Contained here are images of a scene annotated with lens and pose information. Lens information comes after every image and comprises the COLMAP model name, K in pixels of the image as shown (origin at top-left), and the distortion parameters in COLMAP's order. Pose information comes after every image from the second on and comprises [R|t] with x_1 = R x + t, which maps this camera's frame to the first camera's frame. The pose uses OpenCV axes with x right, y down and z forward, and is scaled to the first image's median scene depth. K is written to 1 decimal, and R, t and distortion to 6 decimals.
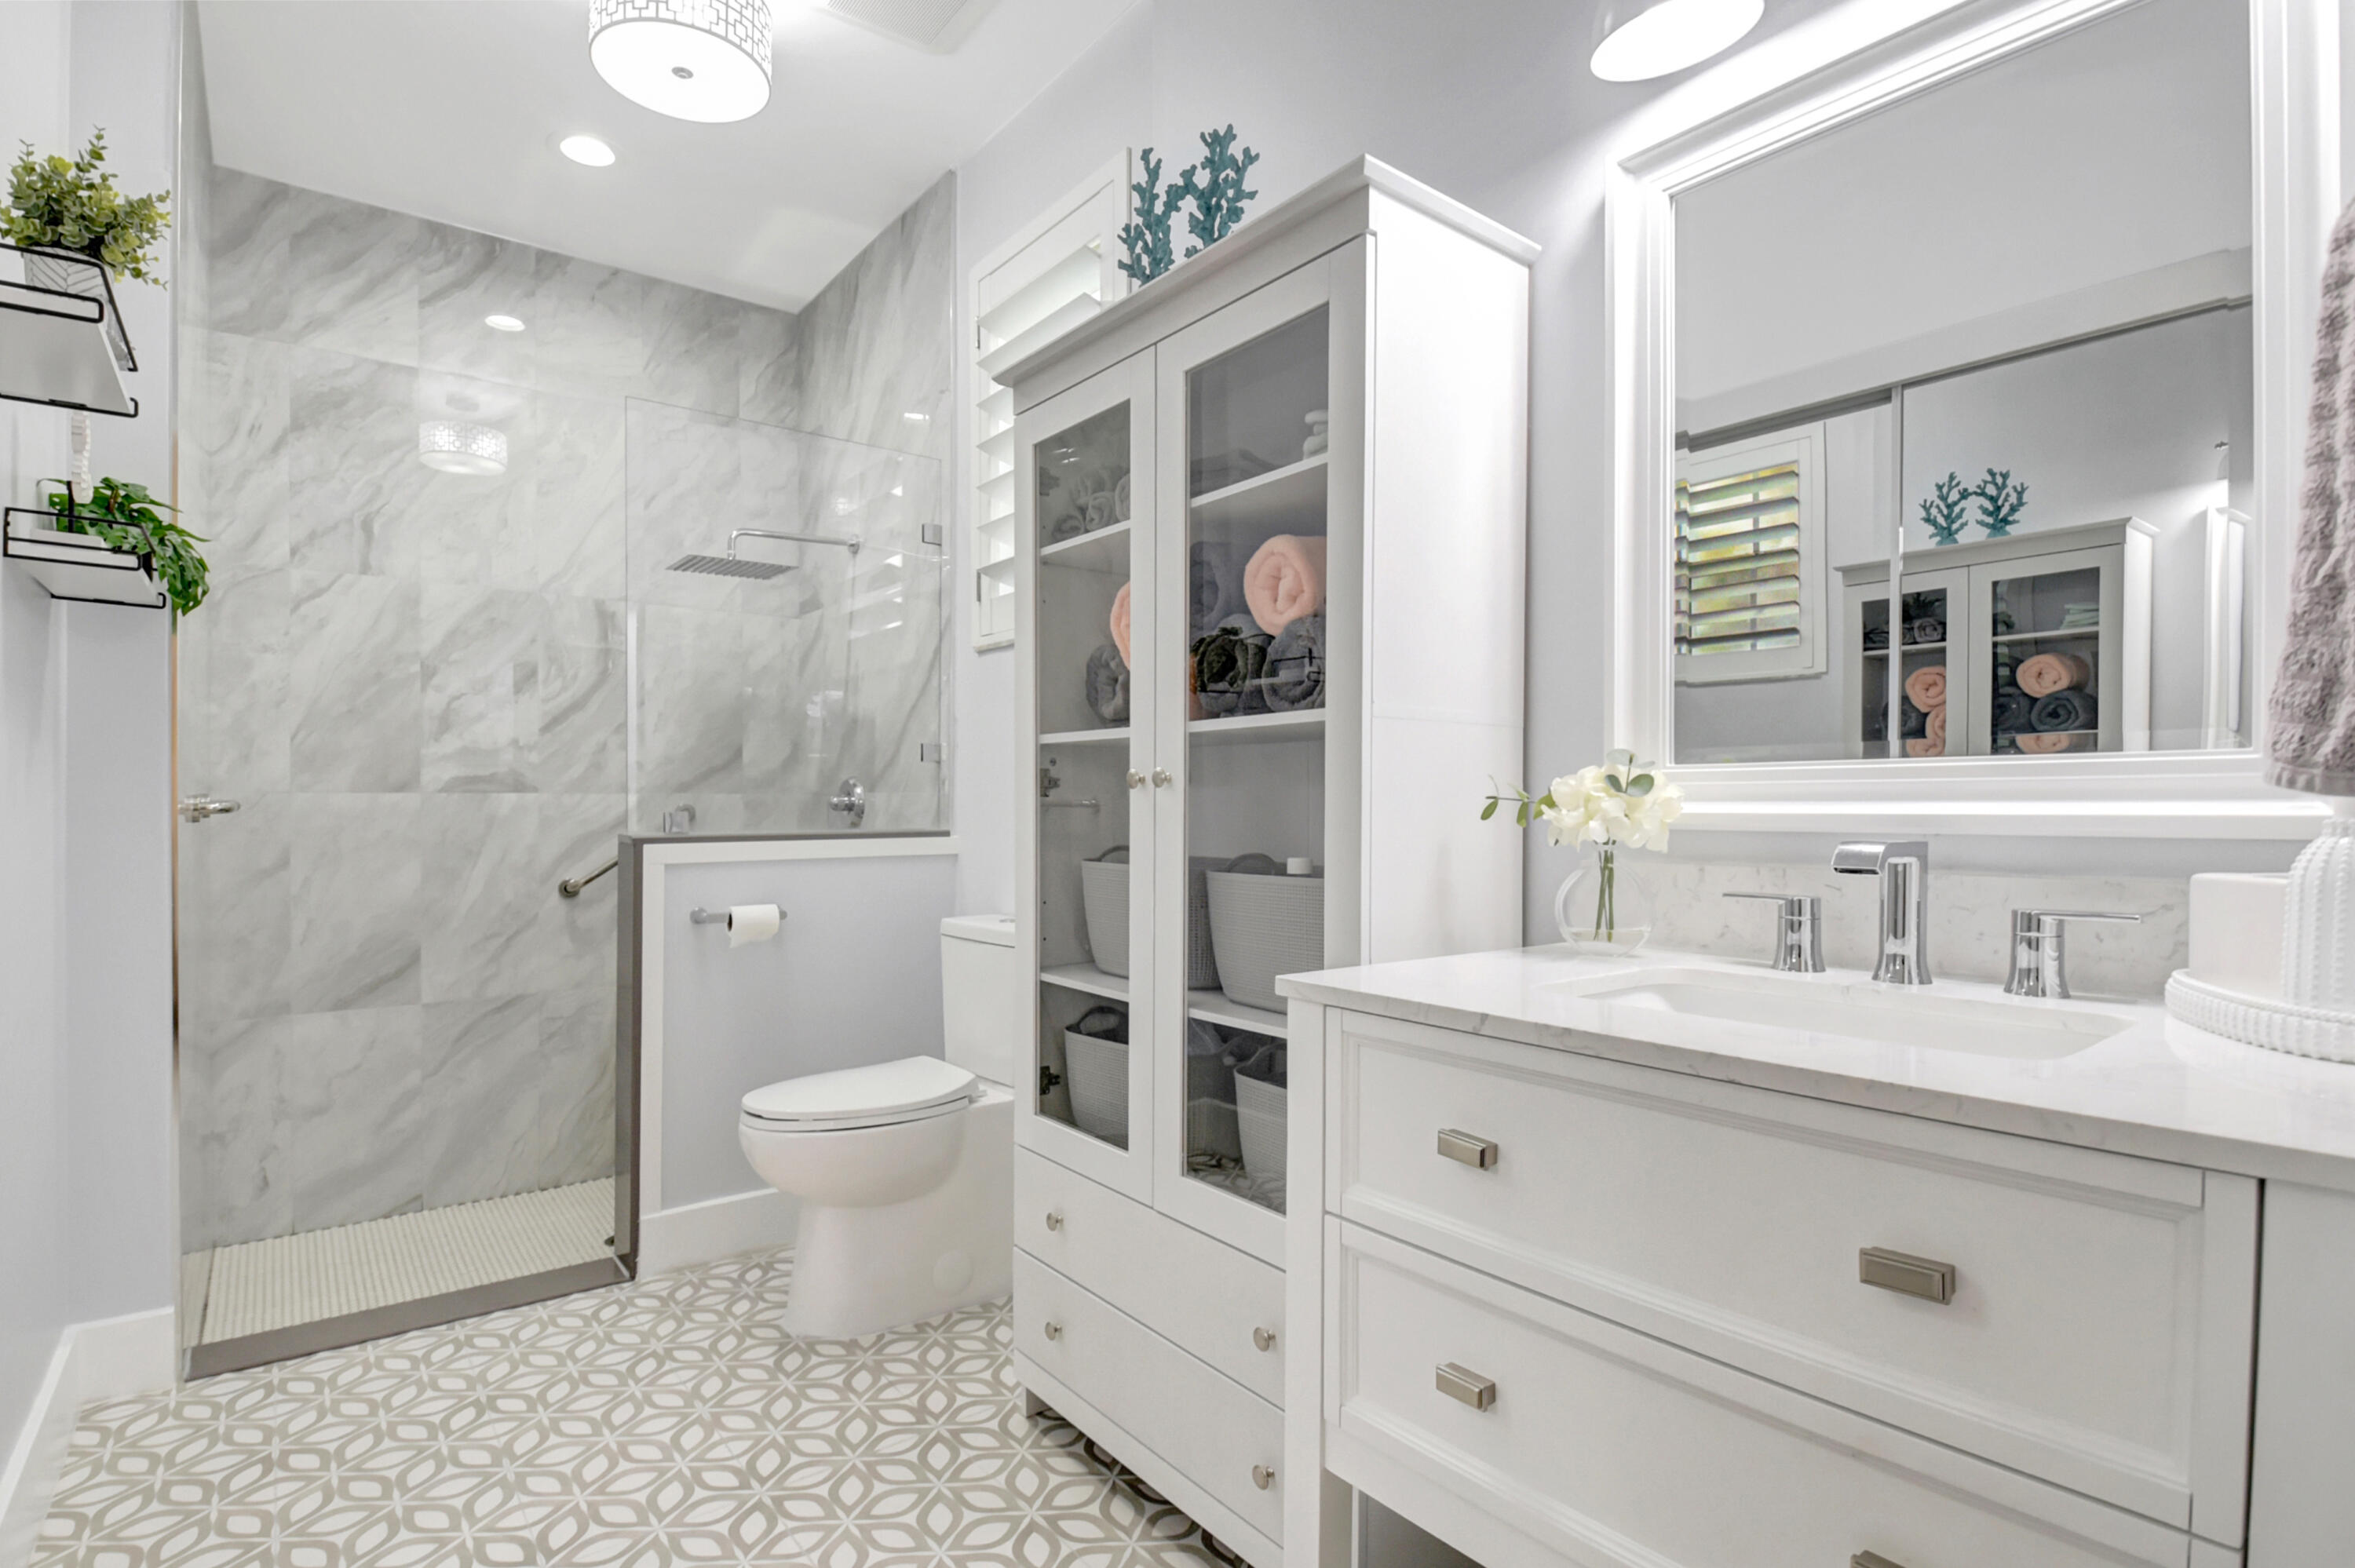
lens RADIAL K [[1120.5, 0, 1182.1], [0, 1120.5, 804.0], [0, 0, 1]] dist [0.039462, -0.037868]
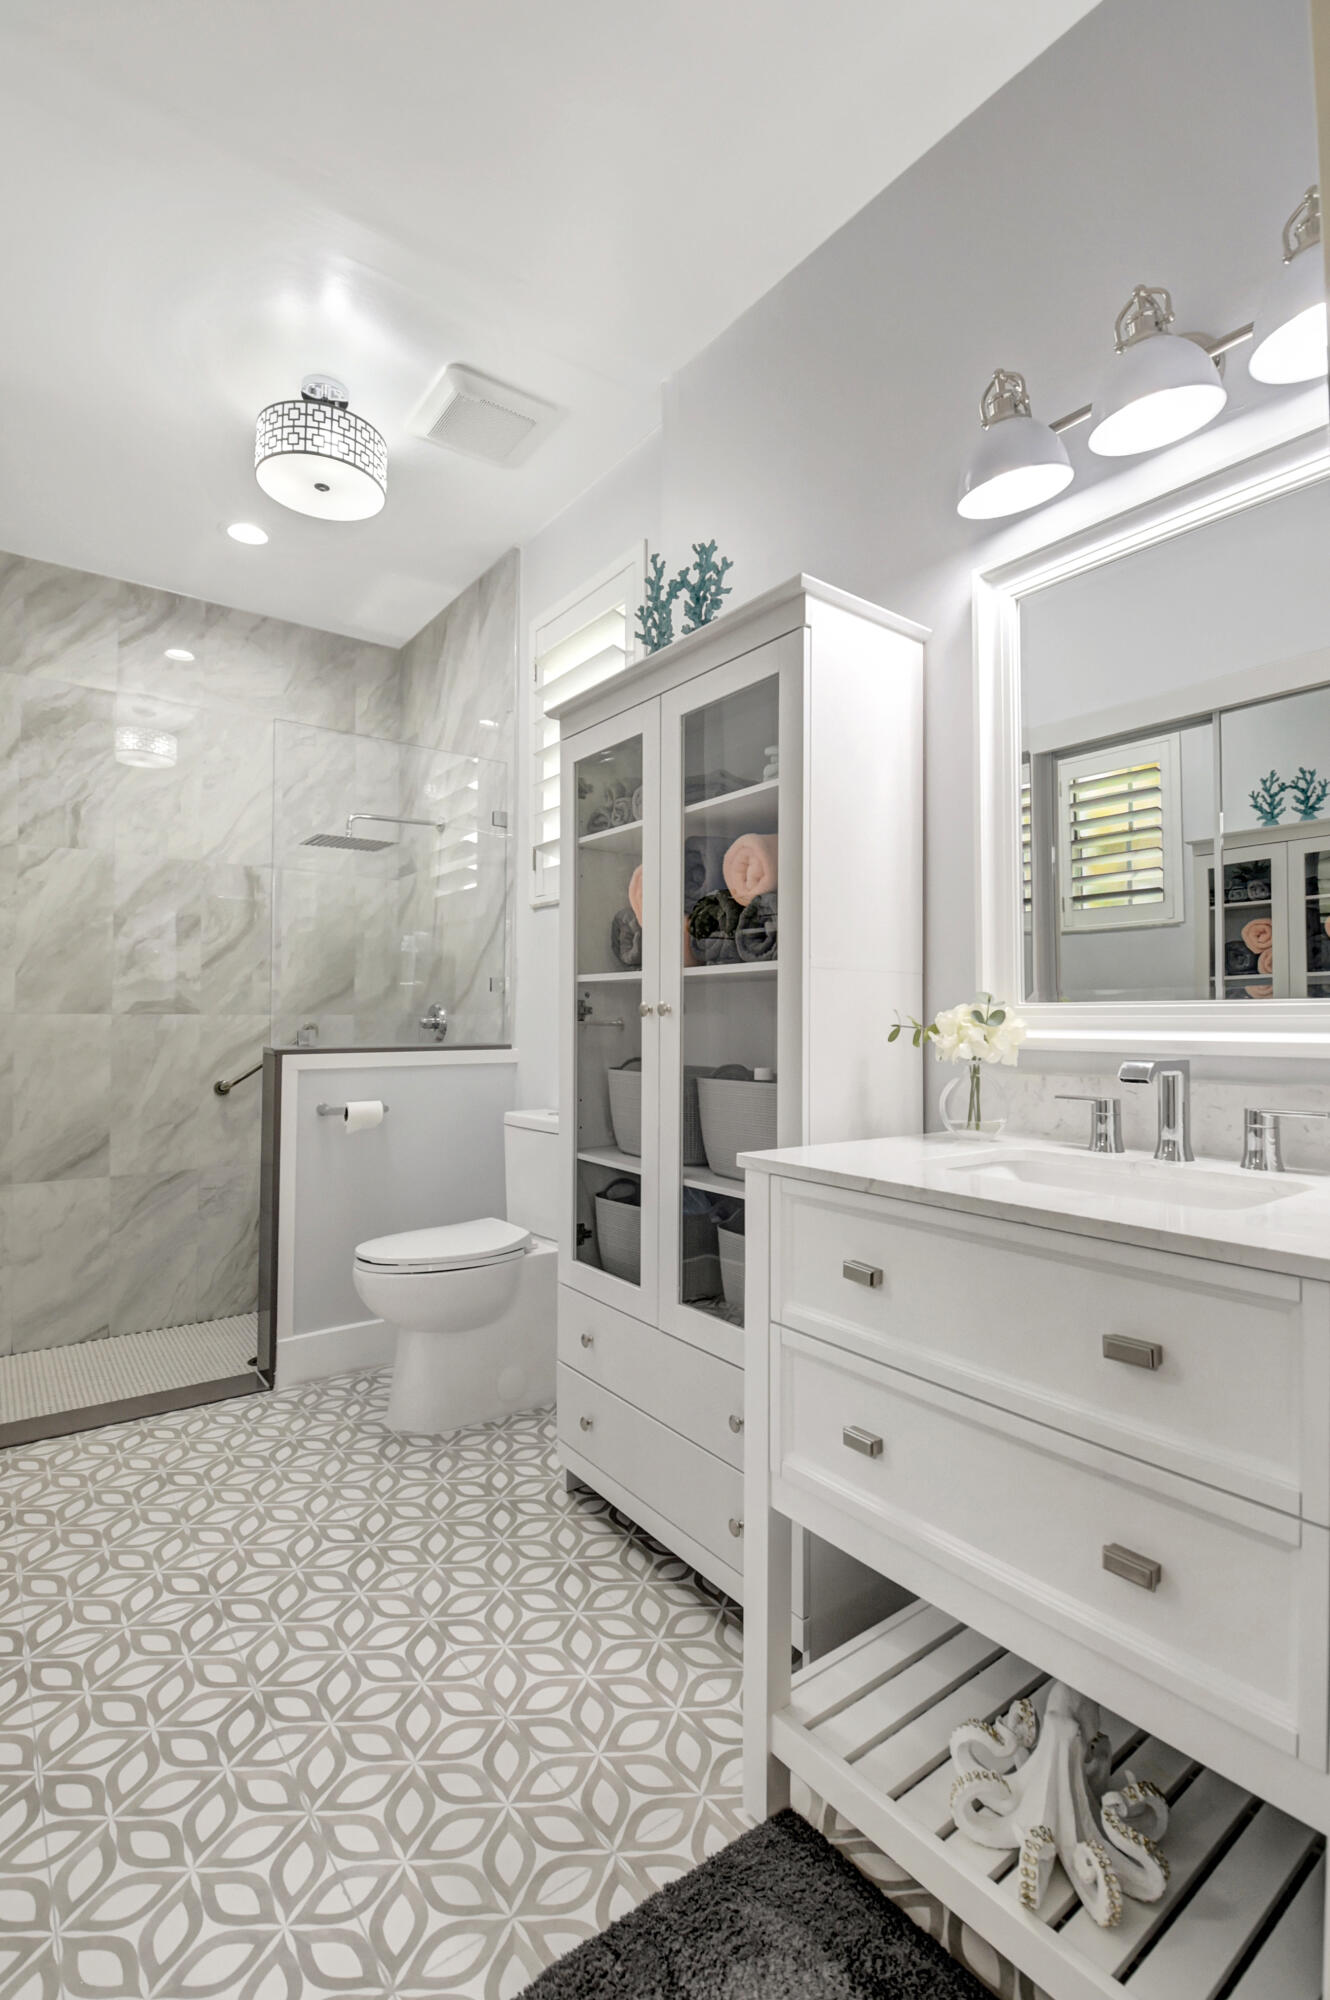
lens RADIAL K [[951.7, 0, 631.2], [0, 951.7, 942.0], [0, 0, 1]] dist [0.039462, -0.037868]
pose [[0.996988, -0.009651, -0.076959, 0.027159], [0.003749, 0.997065, -0.076471, -0.013640], [0.077471, 0.075952, 0.994097, -0.144423]]
